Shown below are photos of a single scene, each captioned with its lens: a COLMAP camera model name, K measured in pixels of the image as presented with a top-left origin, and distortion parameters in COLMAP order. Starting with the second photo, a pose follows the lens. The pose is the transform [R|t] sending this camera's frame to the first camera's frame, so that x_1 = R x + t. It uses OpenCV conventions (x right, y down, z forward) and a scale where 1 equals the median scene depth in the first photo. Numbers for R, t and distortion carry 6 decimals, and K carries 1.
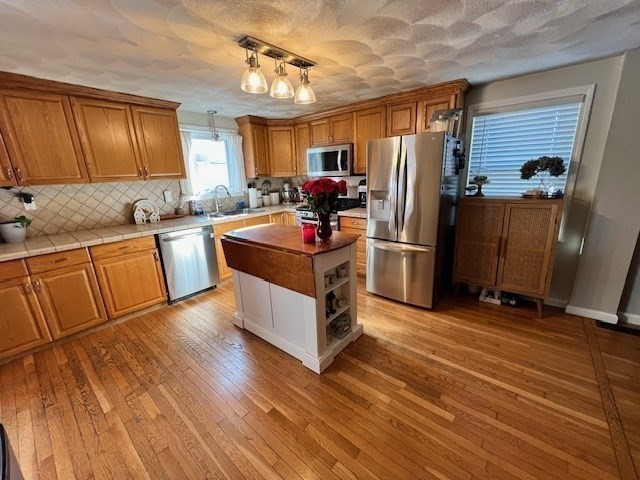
lens RADIAL K [[254.5, 0, 319.7], [0, 254.5, 239.4], [0, 0, 1]] dist [0.000248, -0.000725]
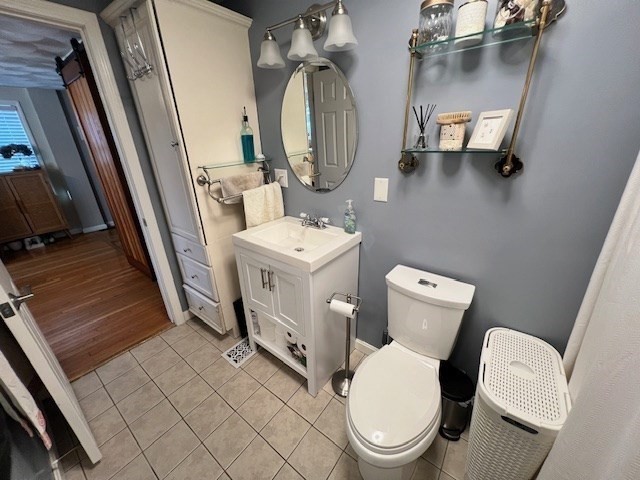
lens RADIAL K [[254.5, 0, 319.7], [0, 254.5, 239.4], [0, 0, 1]] dist [0.000248, -0.000725]
pose [[-0.024729, -0.342118, 0.939332, -0.772444], [0.279954, 0.899653, 0.335036, 0.194300], [-0.959695, 0.271255, 0.073530, -0.710810]]
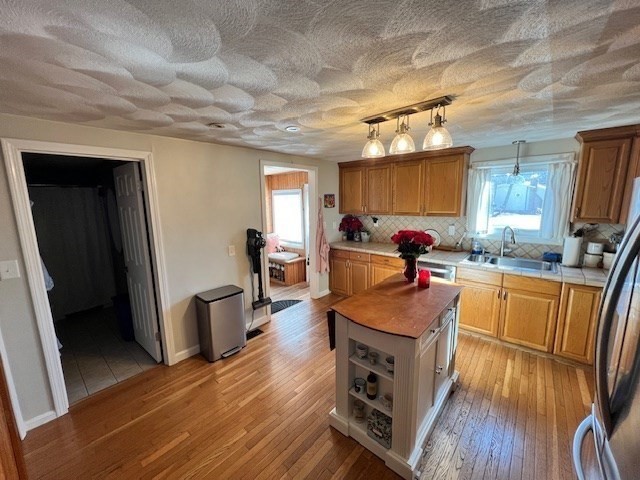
lens RADIAL K [[254.5, 0, 319.7], [0, 254.5, 239.4], [0, 0, 1]] dist [0.000248, -0.000725]
pose [[-0.028396, 0.191787, -0.981026, 0.649274], [-0.233710, 0.952946, 0.193062, -0.276300], [0.971892, 0.234757, 0.017763, 0.576863]]
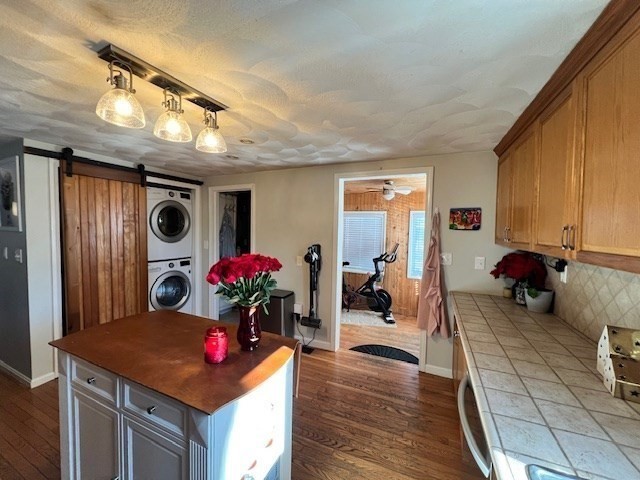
lens RADIAL K [[267.9, 0, 320.0], [0, 267.9, 240.0], [0, 0, 1]] dist [-0.001129, -0.000172]
pose [[-0.967814, 0.029789, -0.249896, -0.248397], [-0.047619, 0.953357, 0.298064, -0.413054], [0.247119, 0.300370, -0.921254, 1.446353]]
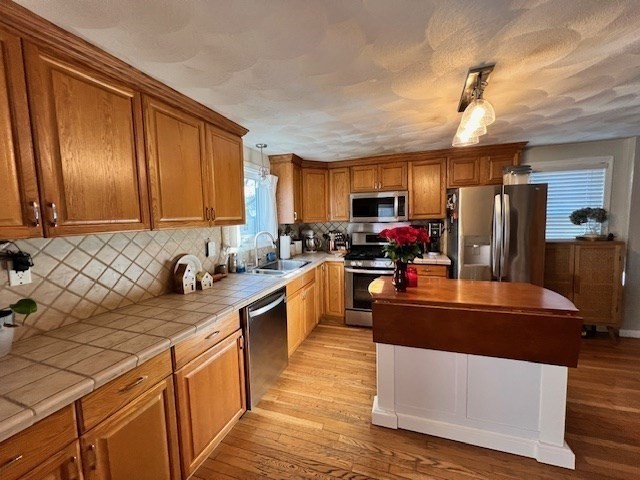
lens RADIAL K [[254.5, 0, 319.7], [0, 254.5, 239.4], [0, 0, 1]] dist [0.000248, -0.000725]
pose [[0.936383, -0.020232, 0.350397, -0.733363], [0.082394, 0.983110, -0.163419, -0.072096], [-0.341173, 0.181893, 0.922234, 0.316414]]
